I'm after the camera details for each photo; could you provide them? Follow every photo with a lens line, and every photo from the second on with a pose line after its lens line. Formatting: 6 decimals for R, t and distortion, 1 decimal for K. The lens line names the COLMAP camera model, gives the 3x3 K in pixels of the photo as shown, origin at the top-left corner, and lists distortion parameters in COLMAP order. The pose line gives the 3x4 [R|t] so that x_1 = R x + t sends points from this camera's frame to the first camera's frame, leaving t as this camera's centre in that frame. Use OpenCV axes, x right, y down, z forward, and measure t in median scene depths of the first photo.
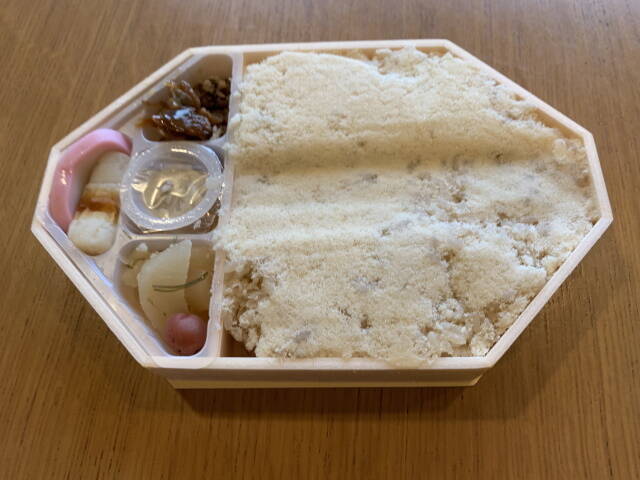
lens RADIAL K [[483.5, 0, 320.5], [0, 483.5, 240.7], [0, 0, 1]] dist [-0.032864, -0.016396]
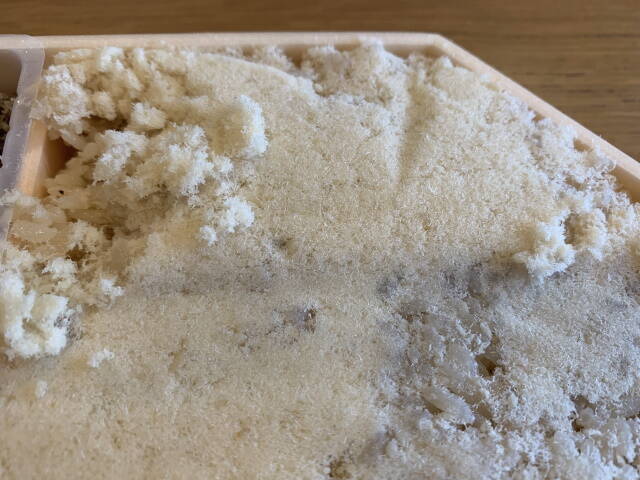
lens RADIAL K [[483.5, 0, 318.9], [0, 483.5, 239.9], [0, 0, 1]] dist [-0.032864, -0.016396]
pose [[0.992372, -0.015606, 0.122286, 0.064272], [0.019126, 0.999434, -0.027668, -0.190087], [-0.121785, 0.029796, 0.992109, 0.529520]]
